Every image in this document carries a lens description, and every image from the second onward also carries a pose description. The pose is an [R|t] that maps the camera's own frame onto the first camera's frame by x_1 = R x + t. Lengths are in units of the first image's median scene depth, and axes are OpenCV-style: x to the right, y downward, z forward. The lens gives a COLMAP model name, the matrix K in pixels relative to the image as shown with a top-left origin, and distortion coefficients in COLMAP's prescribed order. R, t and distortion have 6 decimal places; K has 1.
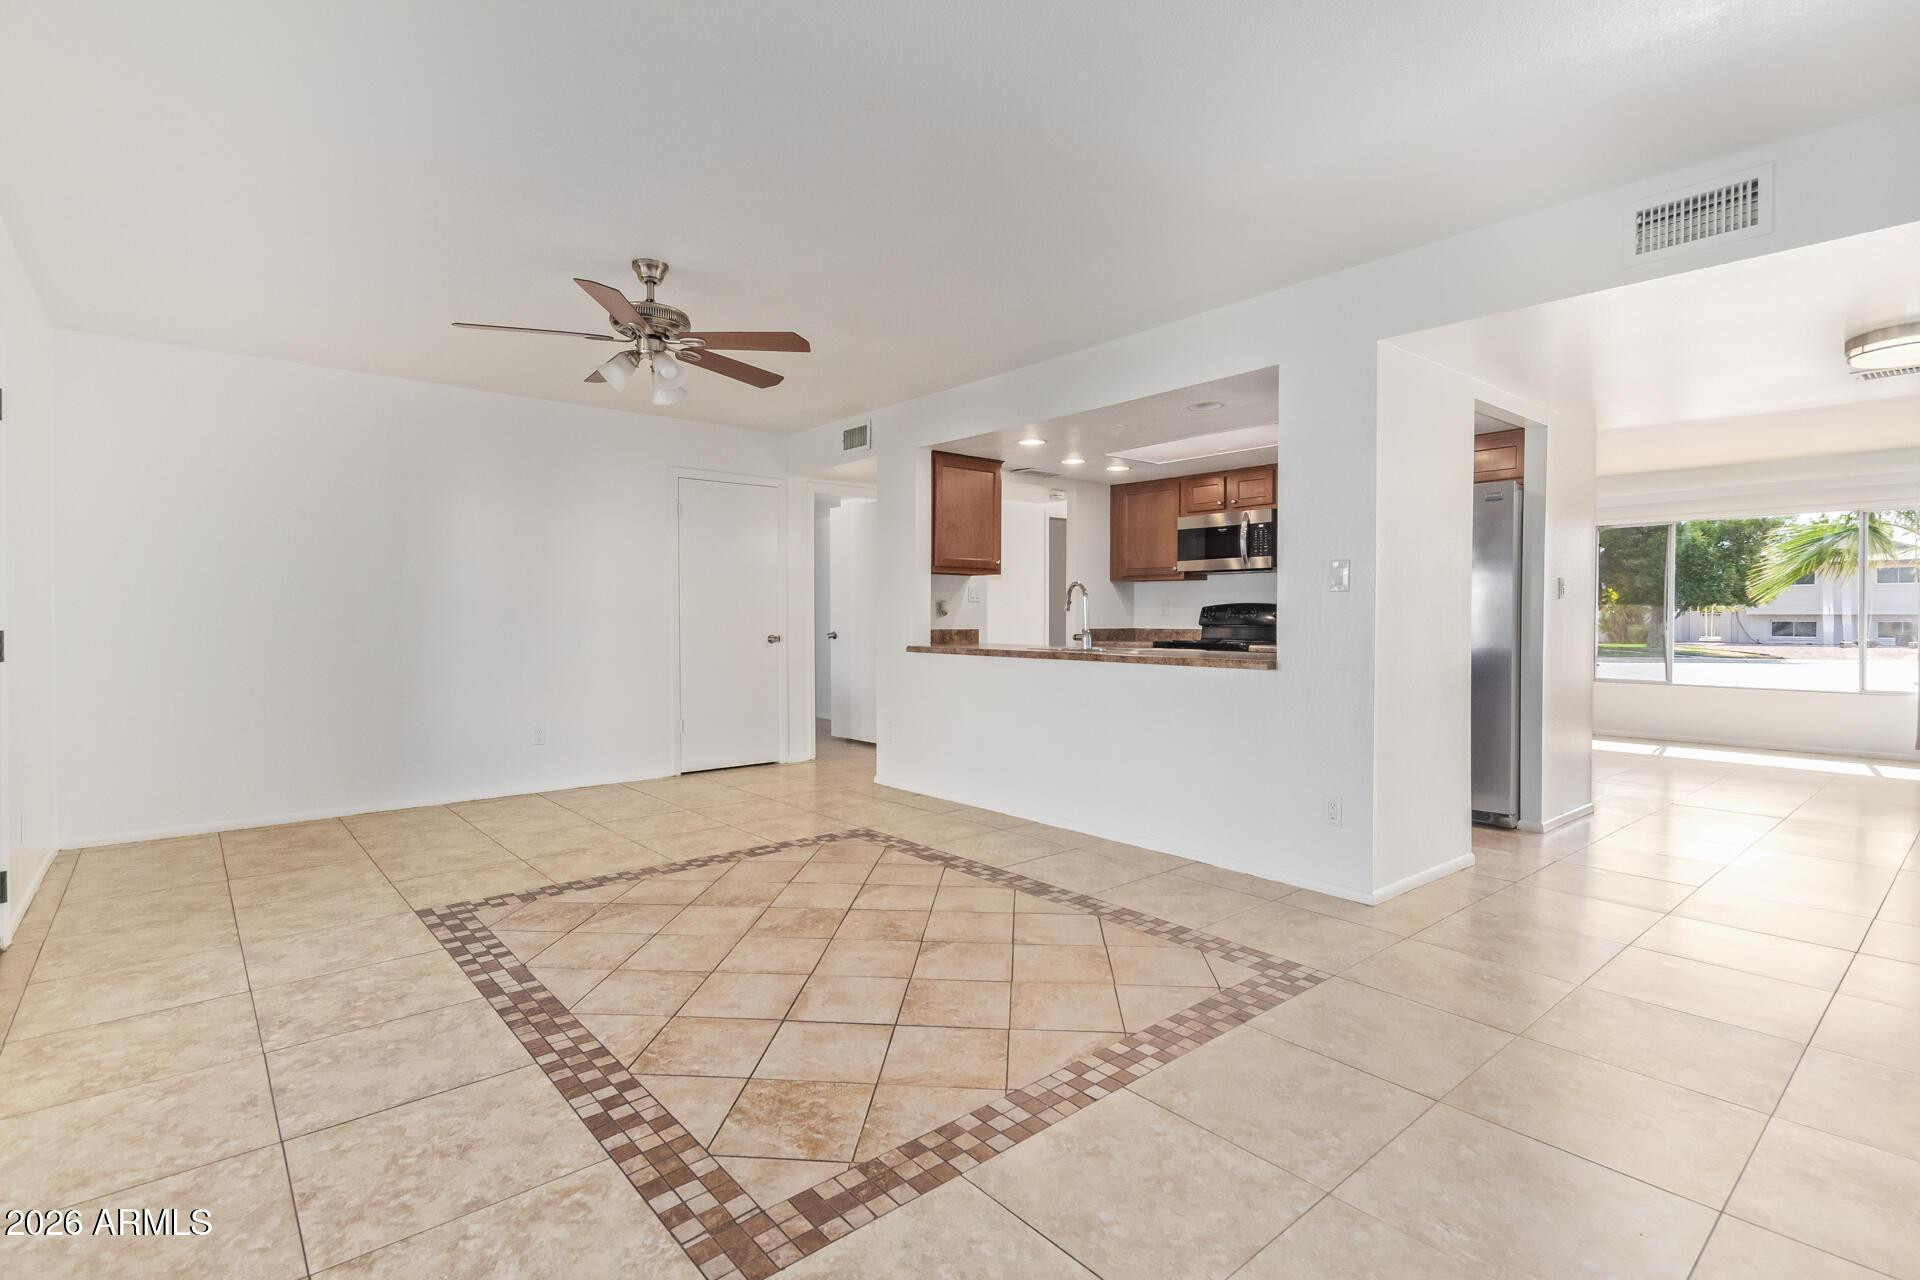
lens RADIAL K [[922.5, 0, 969.6], [0, 922.5, 633.2], [0, 0, 1]] dist [0.018901, -0.001309]
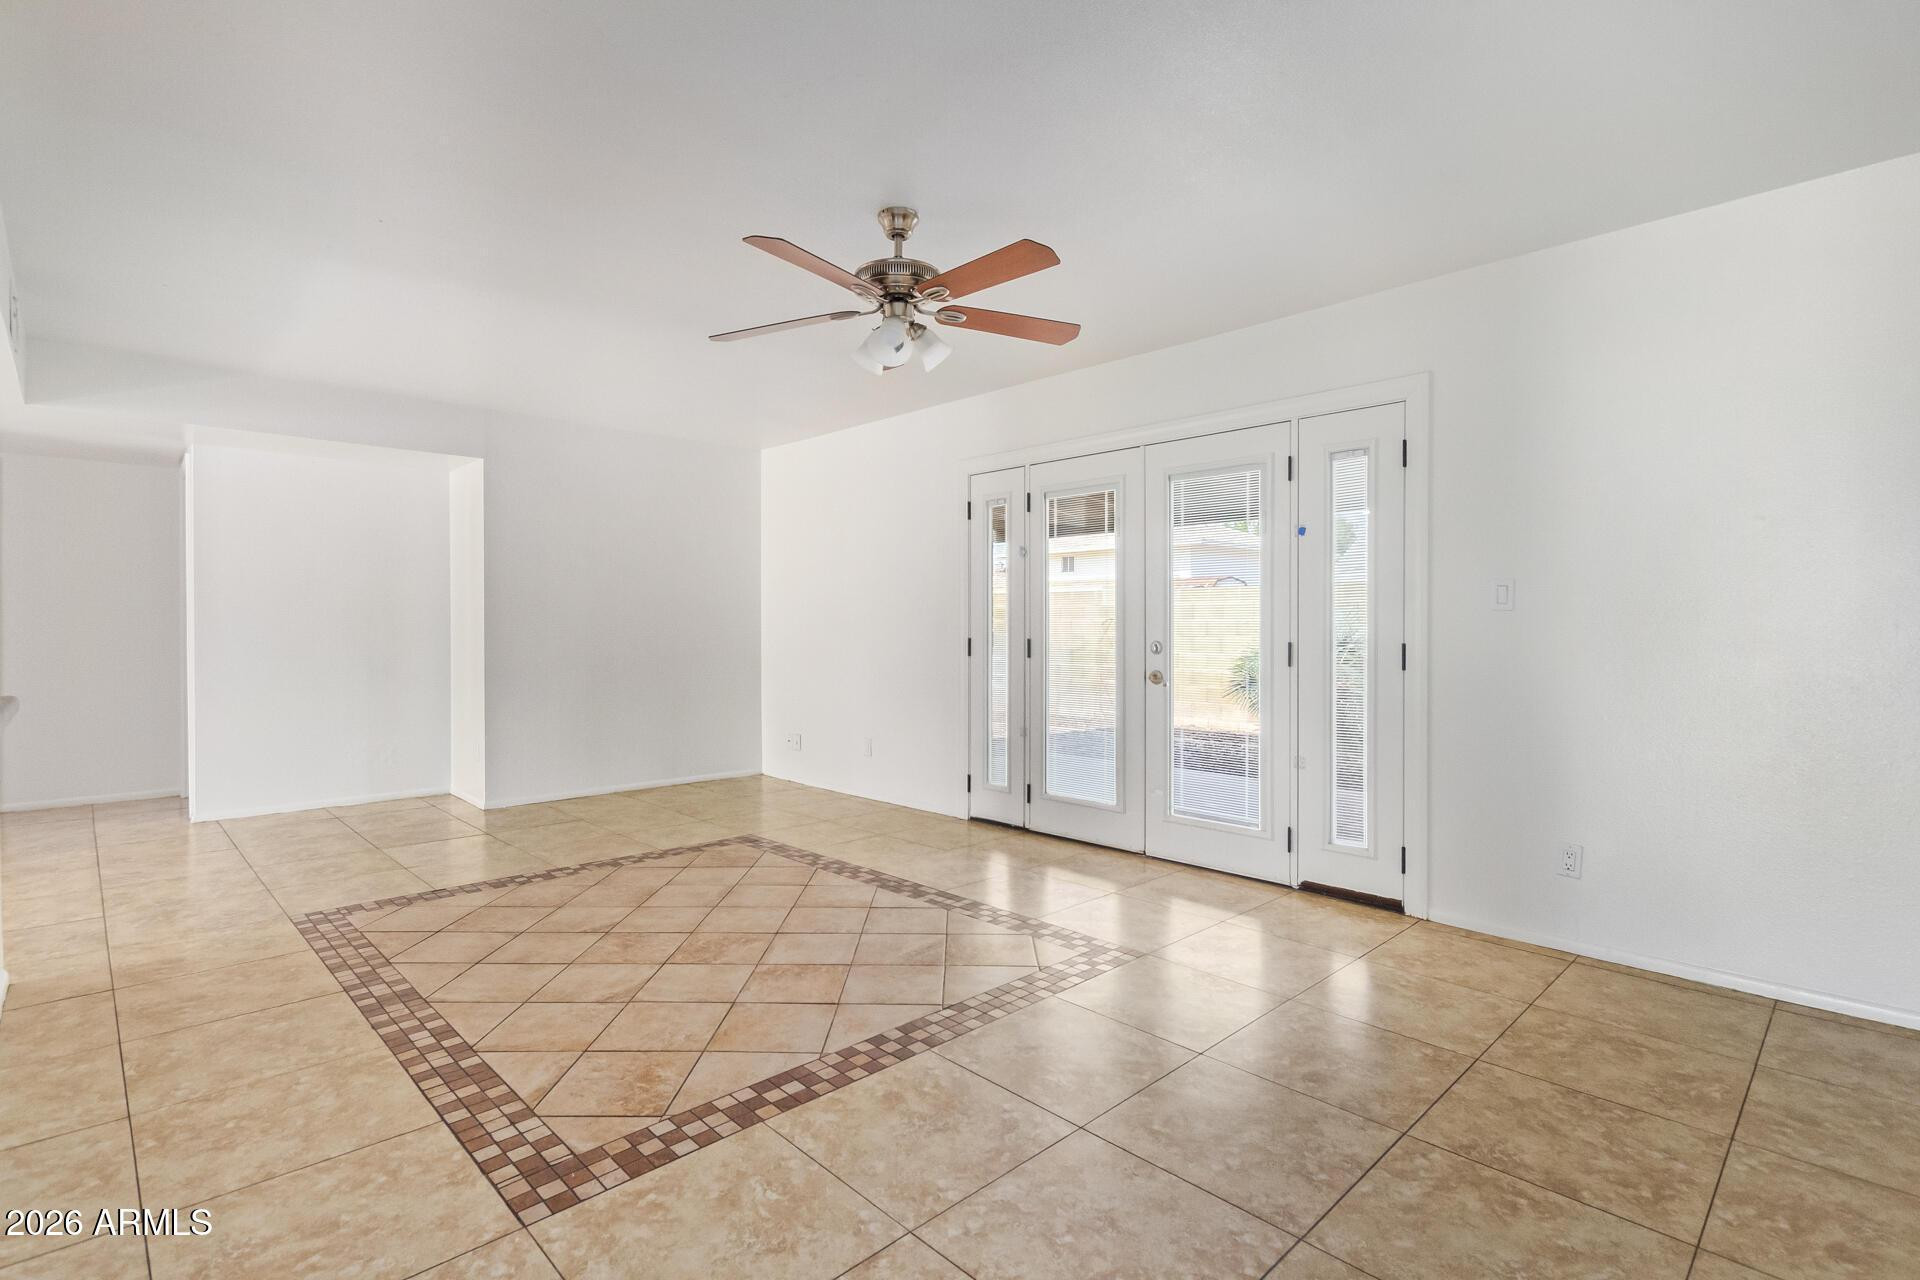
lens RADIAL K [[922.5, 0, 961.3], [0, 922.5, 634.1], [0, 0, 1]] dist [0.018901, -0.001309]
pose [[-0.998427, -0.001180, -0.056047, -0.307942], [-0.002725, 0.999618, 0.027497, -0.034024], [0.055993, 0.027606, -0.998049, 1.601122]]
